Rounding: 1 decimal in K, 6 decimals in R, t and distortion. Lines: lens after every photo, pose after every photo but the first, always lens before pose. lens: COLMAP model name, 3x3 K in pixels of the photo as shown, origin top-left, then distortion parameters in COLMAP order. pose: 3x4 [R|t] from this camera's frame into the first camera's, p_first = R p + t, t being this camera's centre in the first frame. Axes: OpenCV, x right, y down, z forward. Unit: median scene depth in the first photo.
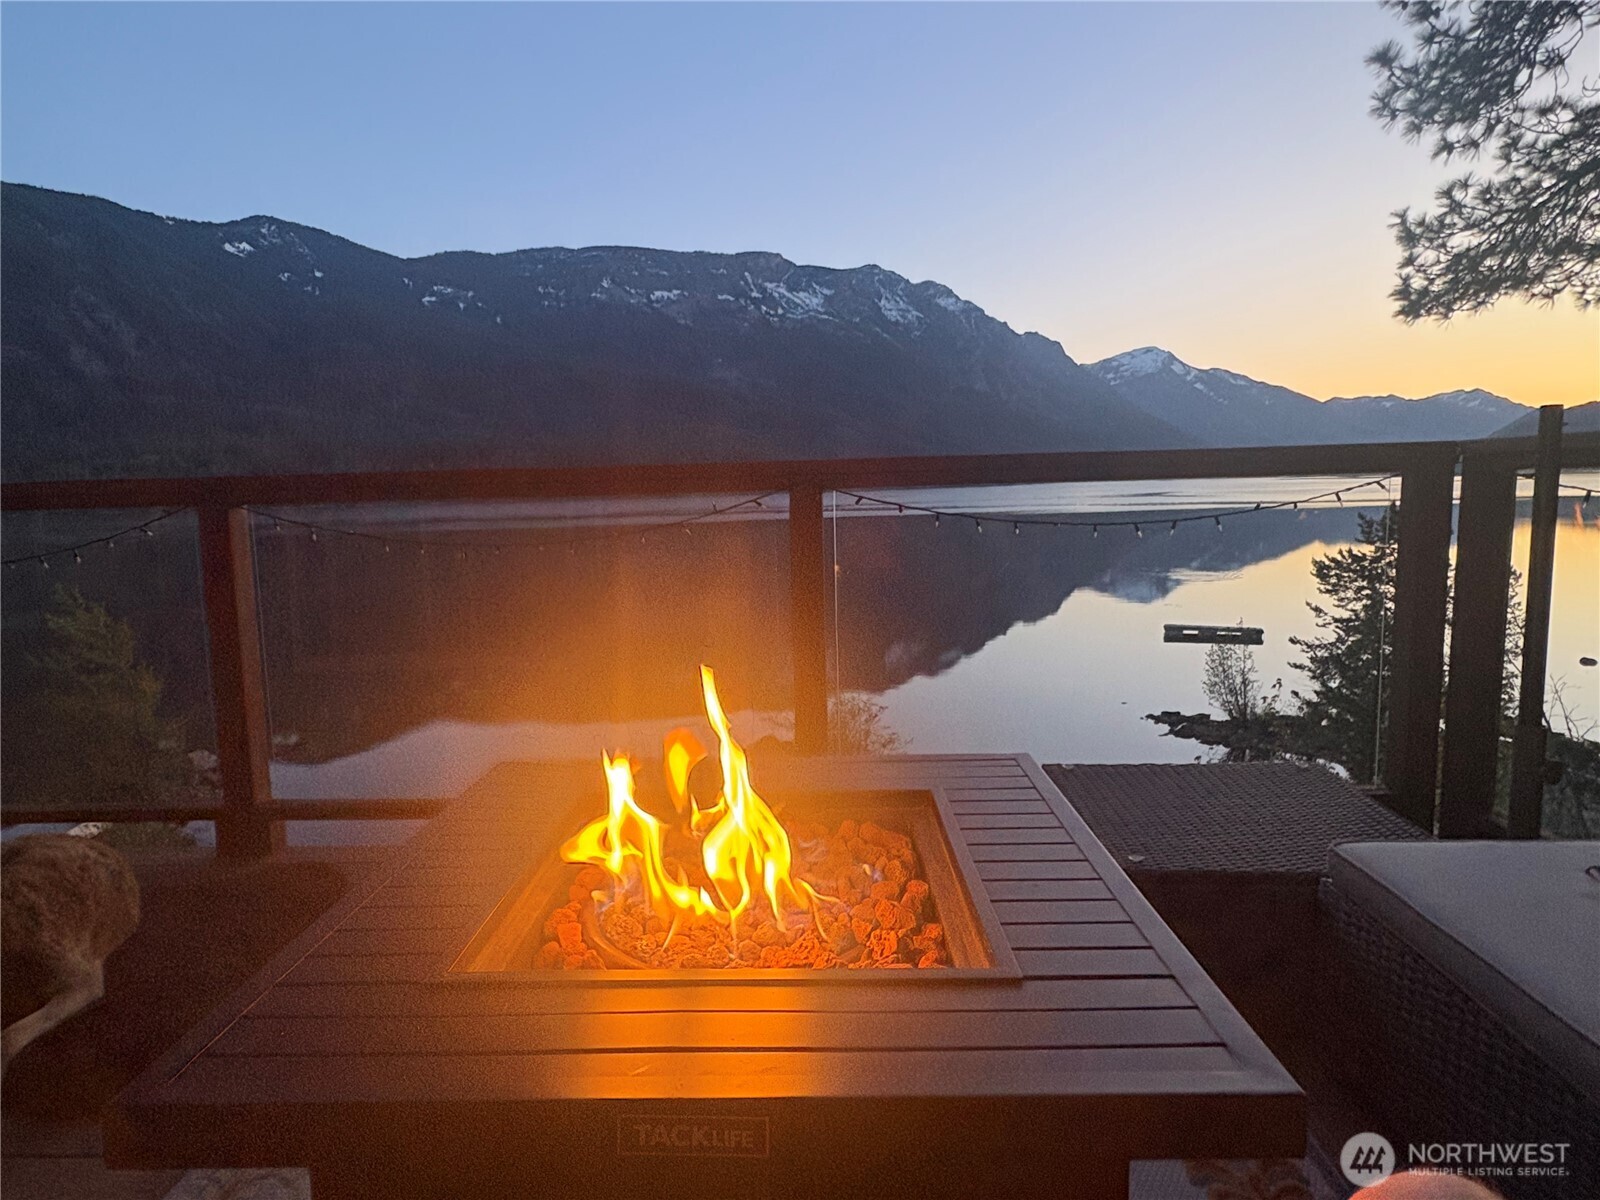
lens RADIAL K [[950.7, 0, 802.3], [0, 950.7, 612.4], [0, 0, 1]] dist [0.014077, -0.004557]
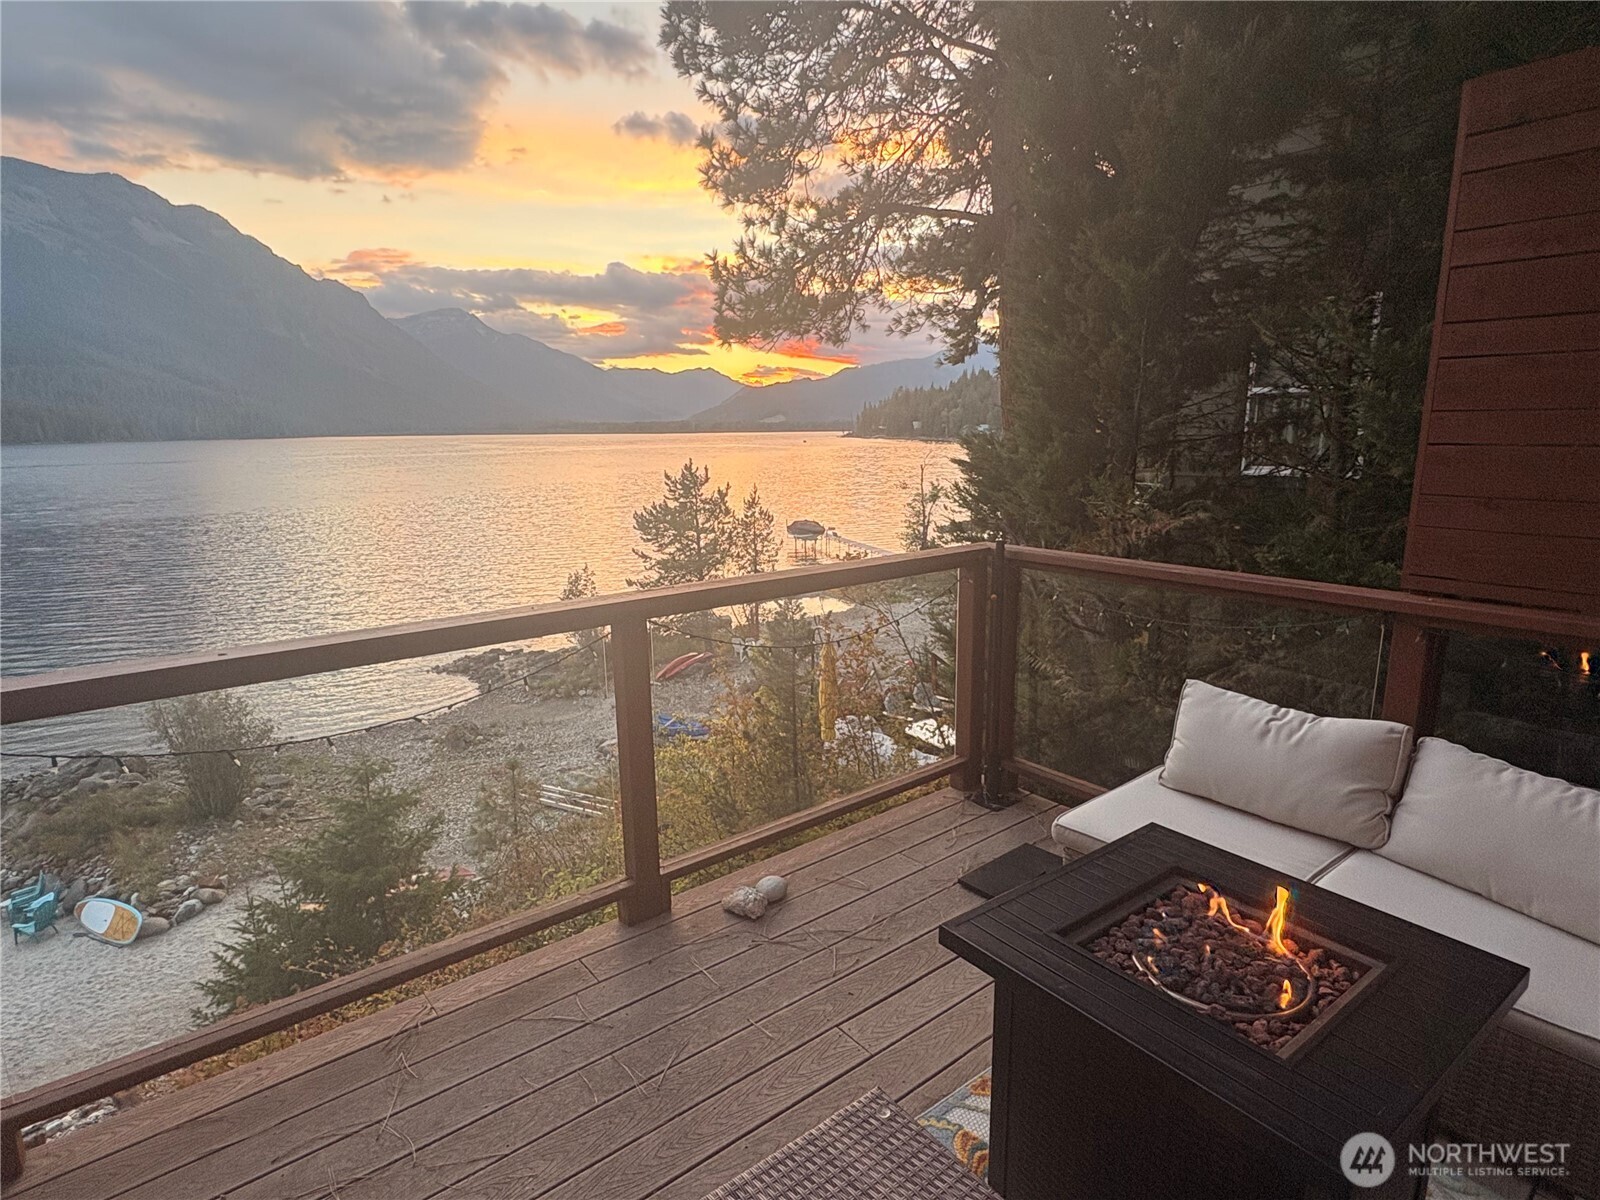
lens RADIAL K [[858.5, 0, 809.9], [0, 858.5, 604.9], [0, 0, 1]] dist [-0.002004, 0.003796]
pose [[0.749298, -0.115244, 0.652128, -0.092138], [0.075787, 0.993194, 0.088437, -0.045303], [-0.657882, -0.016843, 0.752933, 0.029976]]
